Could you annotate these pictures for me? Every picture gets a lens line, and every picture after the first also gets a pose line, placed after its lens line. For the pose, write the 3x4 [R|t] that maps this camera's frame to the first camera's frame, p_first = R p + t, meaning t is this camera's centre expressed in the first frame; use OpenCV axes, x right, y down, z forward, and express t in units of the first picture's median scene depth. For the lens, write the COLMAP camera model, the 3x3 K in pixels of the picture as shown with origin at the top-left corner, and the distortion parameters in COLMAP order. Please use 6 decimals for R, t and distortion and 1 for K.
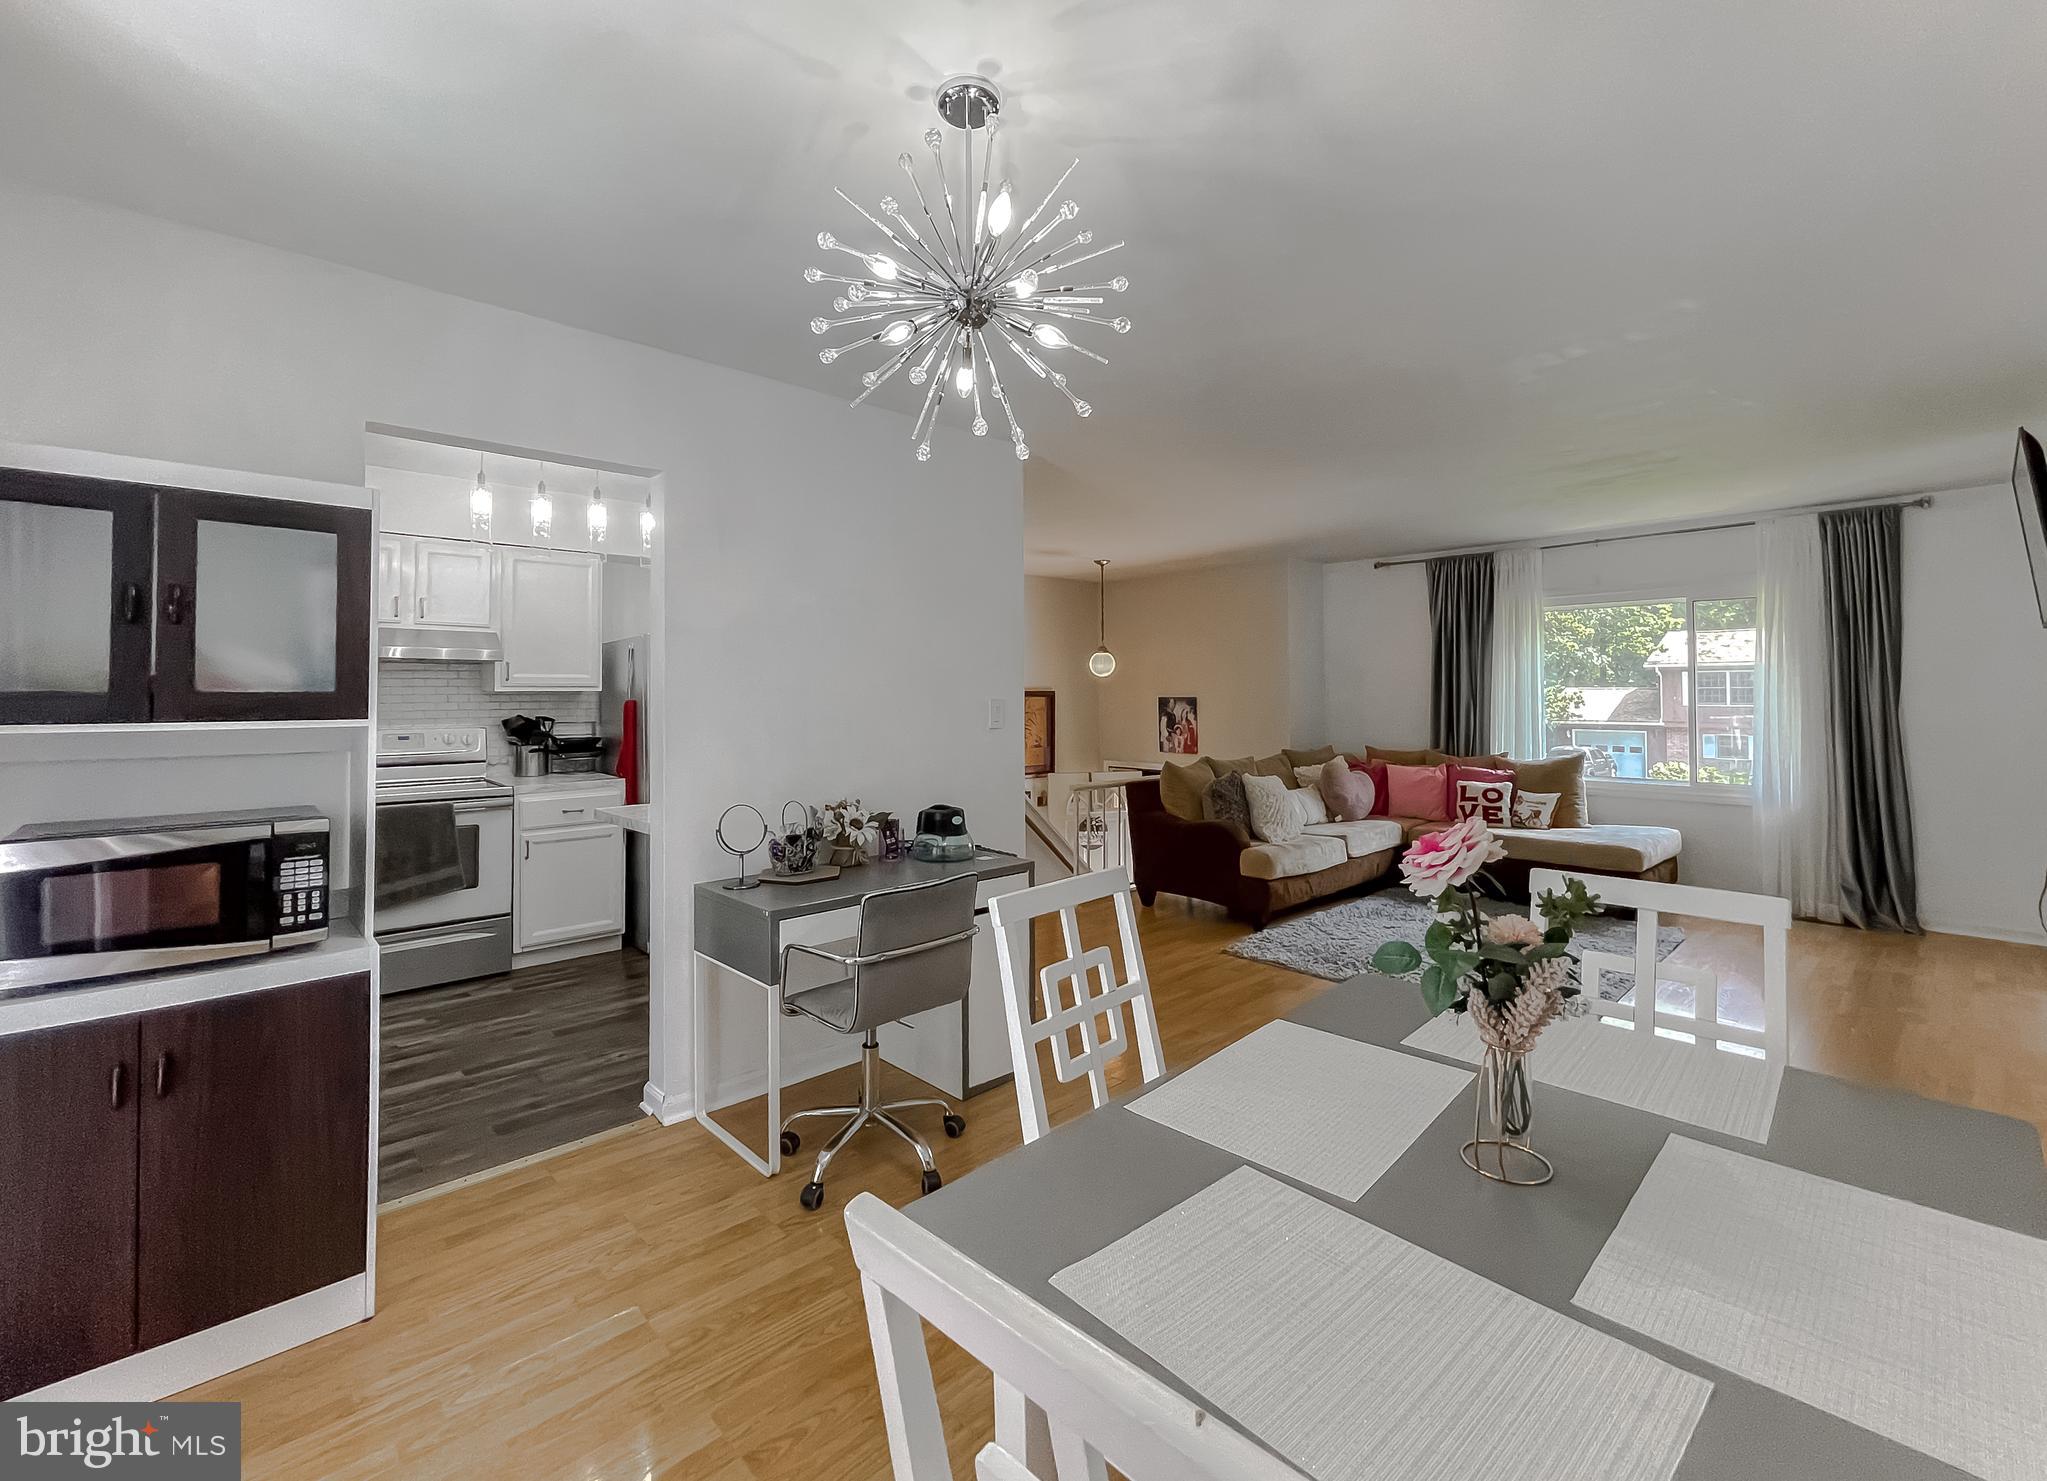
lens RADIAL K [[874.1, 0, 1016.7], [0, 874.1, 687.3], [0, 0, 1]] dist [-0.000154, -0.000176]
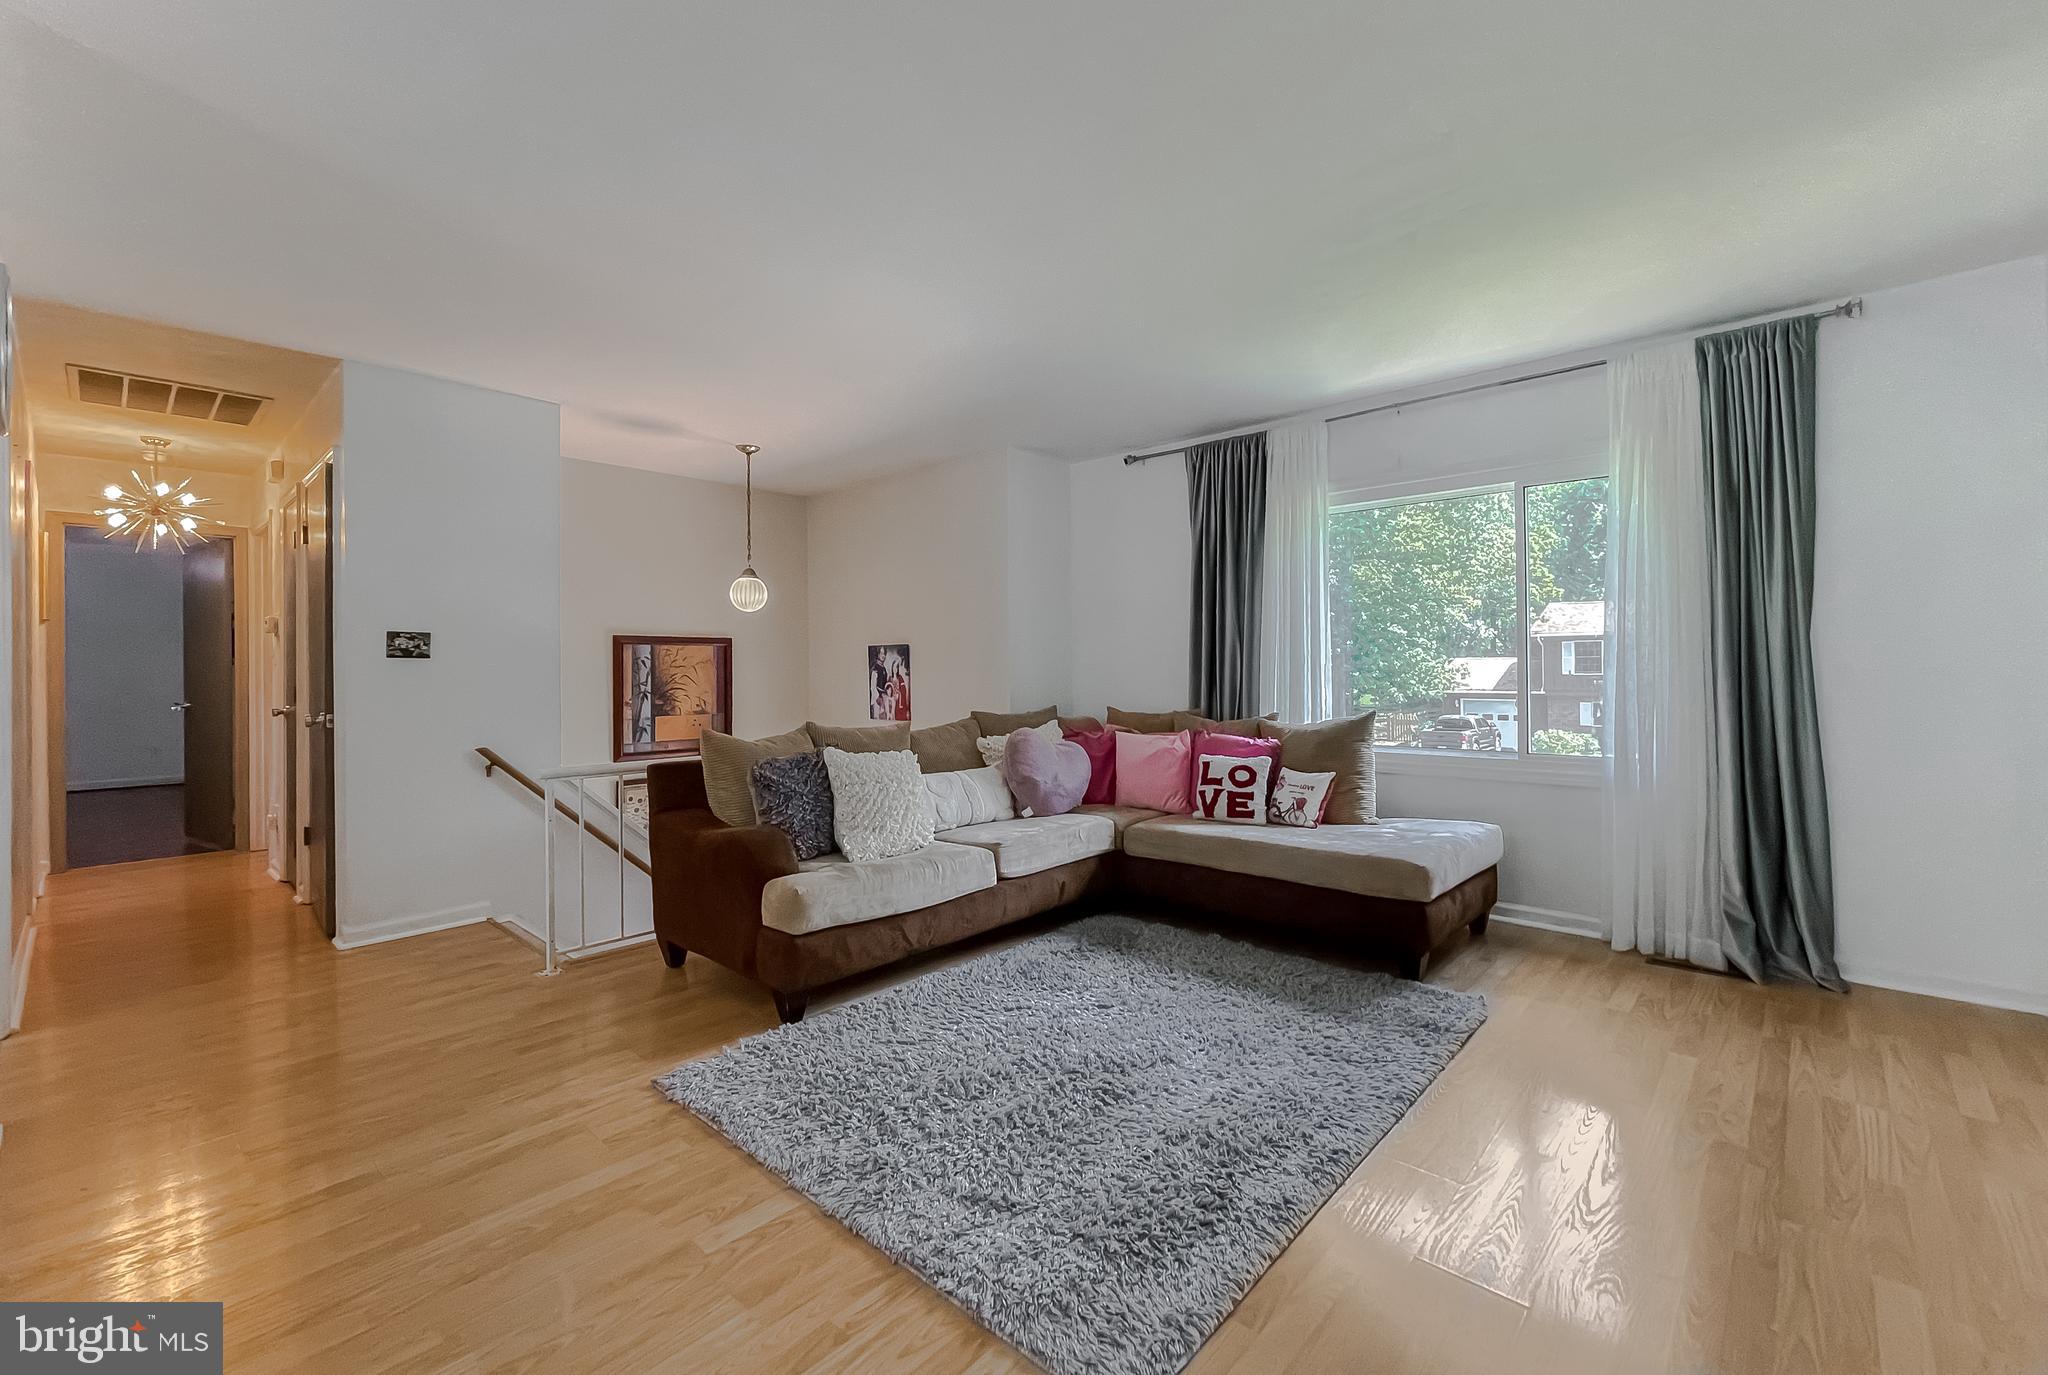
lens RADIAL K [[852.5, 0, 1027.3], [0, 852.5, 672.6], [0, 0, 1]] dist [-0.000376, 0.000162]
pose [[0.996393, -0.002720, 0.084813, 0.321602], [0.001764, 0.999934, 0.011348, 0.035633], [-0.084838, -0.011157, 0.996332, 0.356747]]
